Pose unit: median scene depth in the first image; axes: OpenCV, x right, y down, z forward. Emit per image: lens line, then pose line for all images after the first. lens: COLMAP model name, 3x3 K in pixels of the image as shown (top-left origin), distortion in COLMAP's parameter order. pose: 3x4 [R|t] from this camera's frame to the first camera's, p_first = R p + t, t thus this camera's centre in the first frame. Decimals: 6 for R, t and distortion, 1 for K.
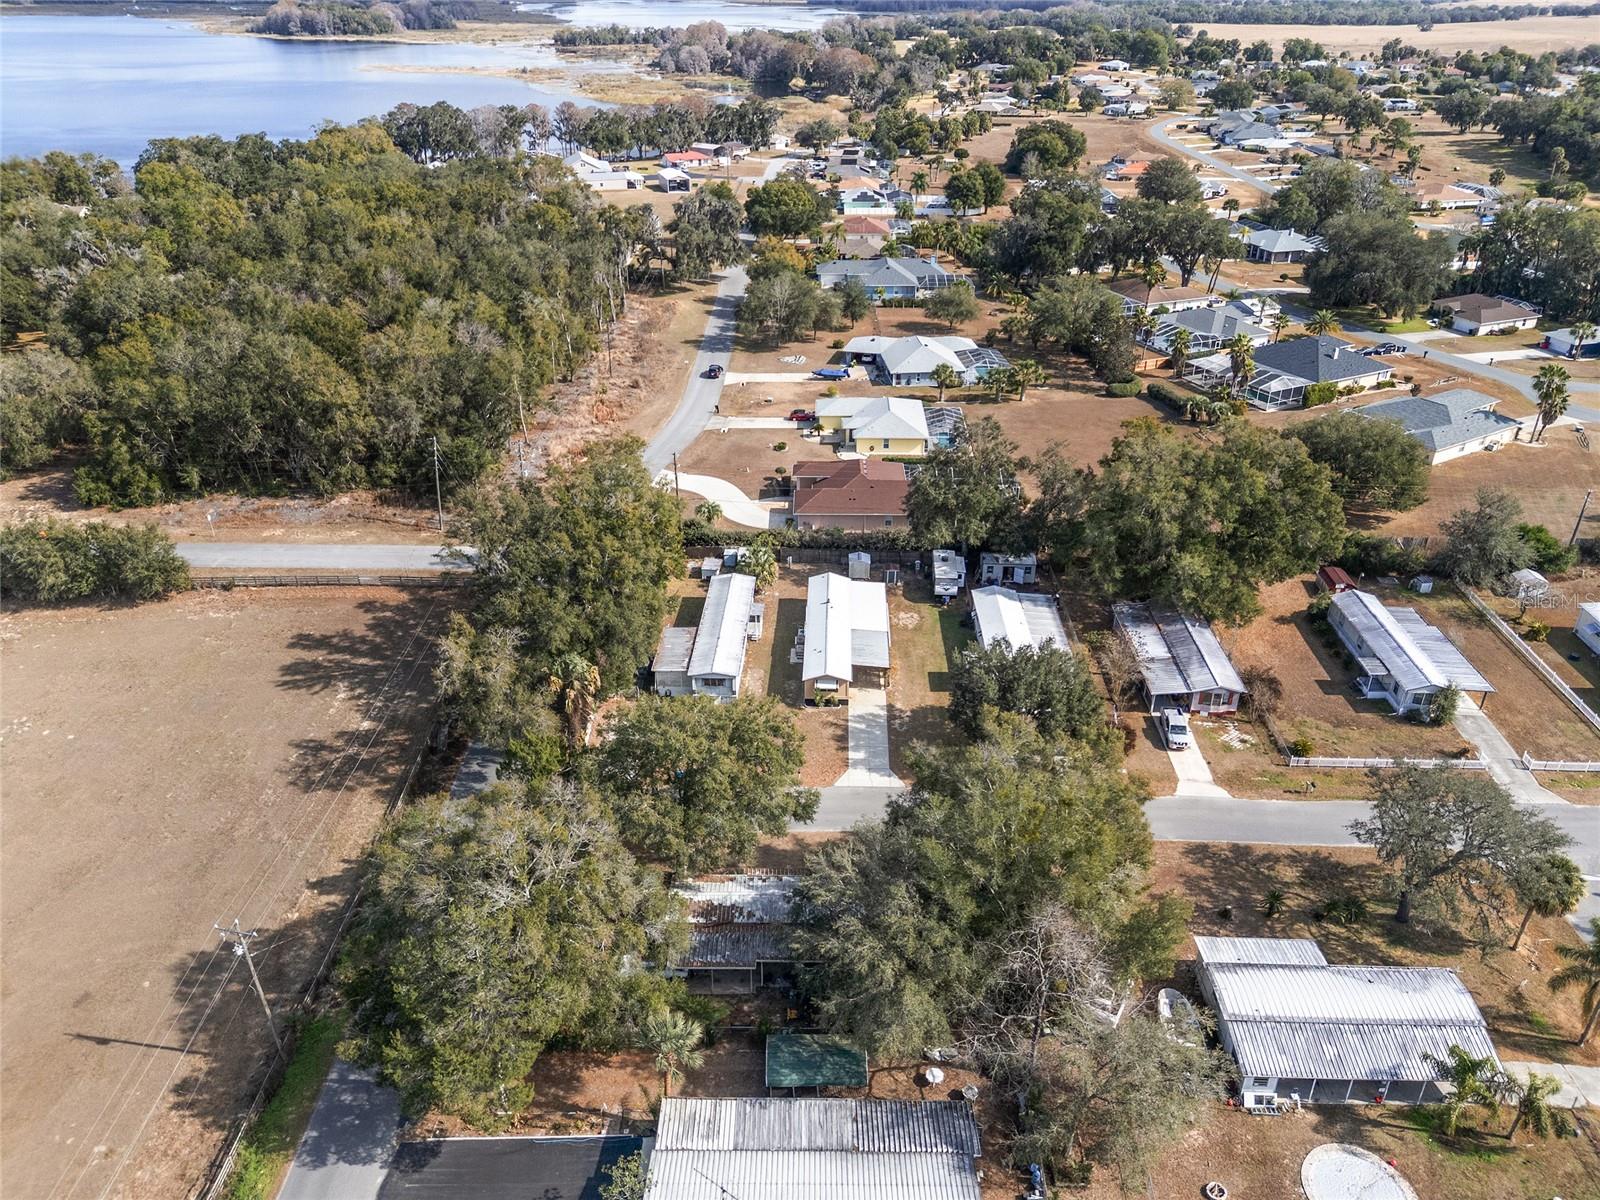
lens RADIAL K [[1172.9, 0, 800.0], [0, 1172.9, 600.0], [0, 0, 1]] dist [0.085713, -0.108512]
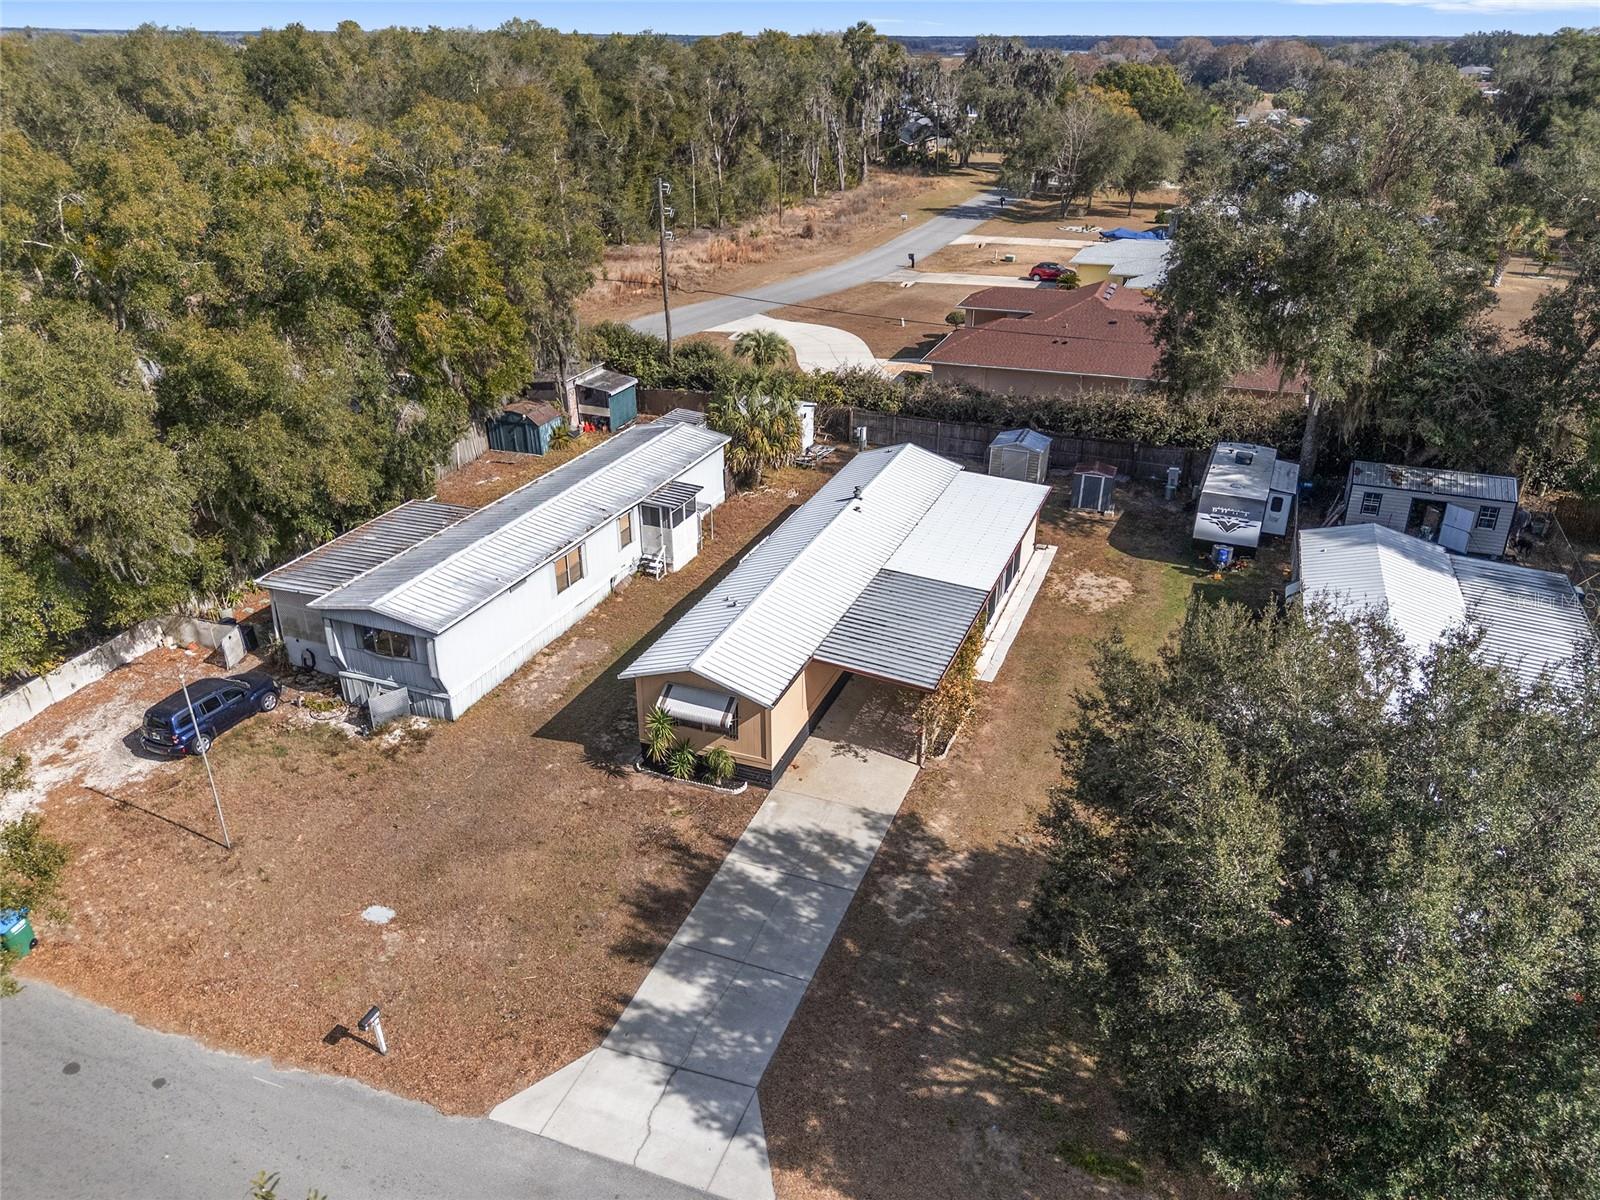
lens RADIAL K [[1179.1, 0, 797.8], [0, 1179.1, 598.9], [0, 0, 1]] dist [0.053888, -0.055295]
pose [[0.943061, 0.141121, -0.301199, 0.086064], [-0.155748, 0.987481, -0.024986, 0.031747], [0.293902, 0.070475, 0.953234, 0.470662]]
